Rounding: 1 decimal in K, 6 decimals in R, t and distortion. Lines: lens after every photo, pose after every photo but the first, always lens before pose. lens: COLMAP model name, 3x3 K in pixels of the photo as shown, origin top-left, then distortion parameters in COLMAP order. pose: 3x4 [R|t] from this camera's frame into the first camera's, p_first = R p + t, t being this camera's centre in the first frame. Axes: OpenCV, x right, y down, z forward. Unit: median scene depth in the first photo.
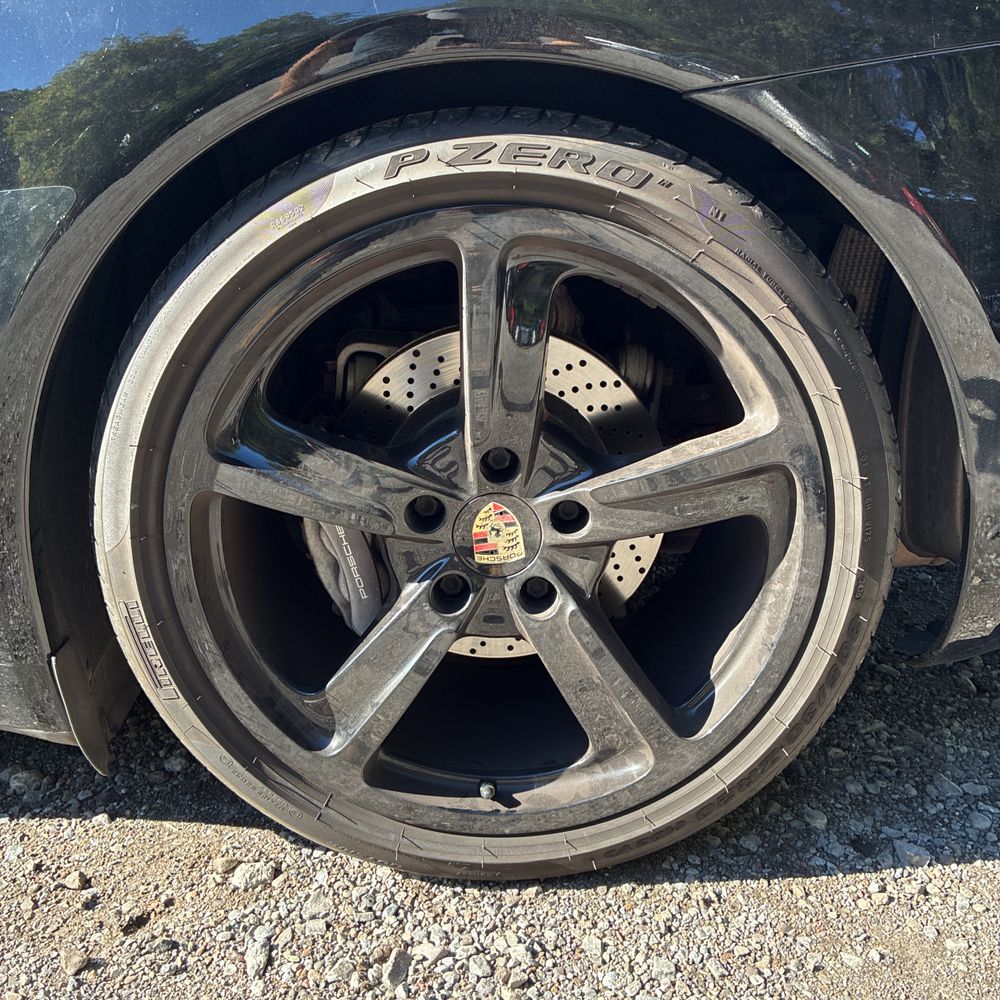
lens RADIAL K [[1005.4, 0, 496.9], [0, 1005.4, 497.3], [0, 0, 1]] dist [0.012199, 0.000000]
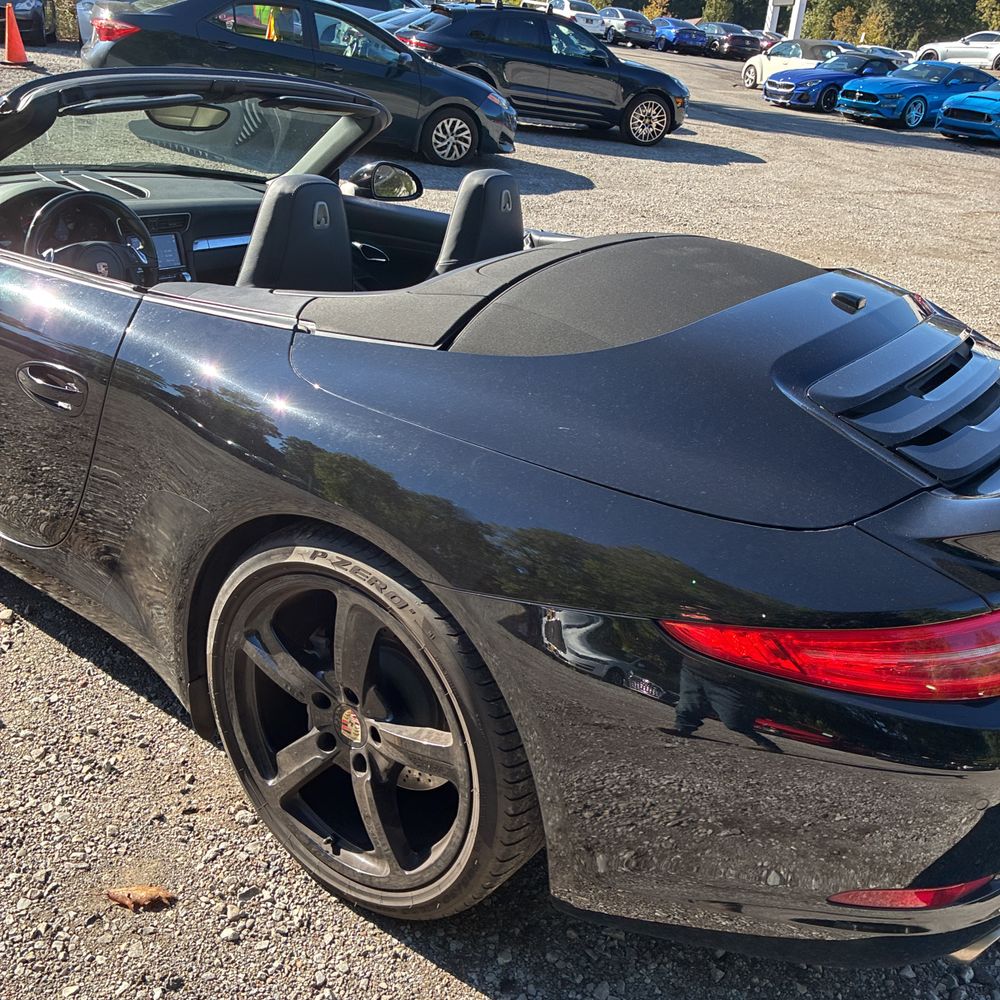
lens RADIAL K [[1005.4, 0, 501.0], [0, 1005.4, 502.8], [0, 0, 1]] dist [0.012199, 0.000000]
pose [[0.790634, 0.342161, -0.507763, 1.061211], [-0.301142, 0.939356, 0.164086, -0.767043], [0.533114, 0.023177, 0.845726, -0.488800]]
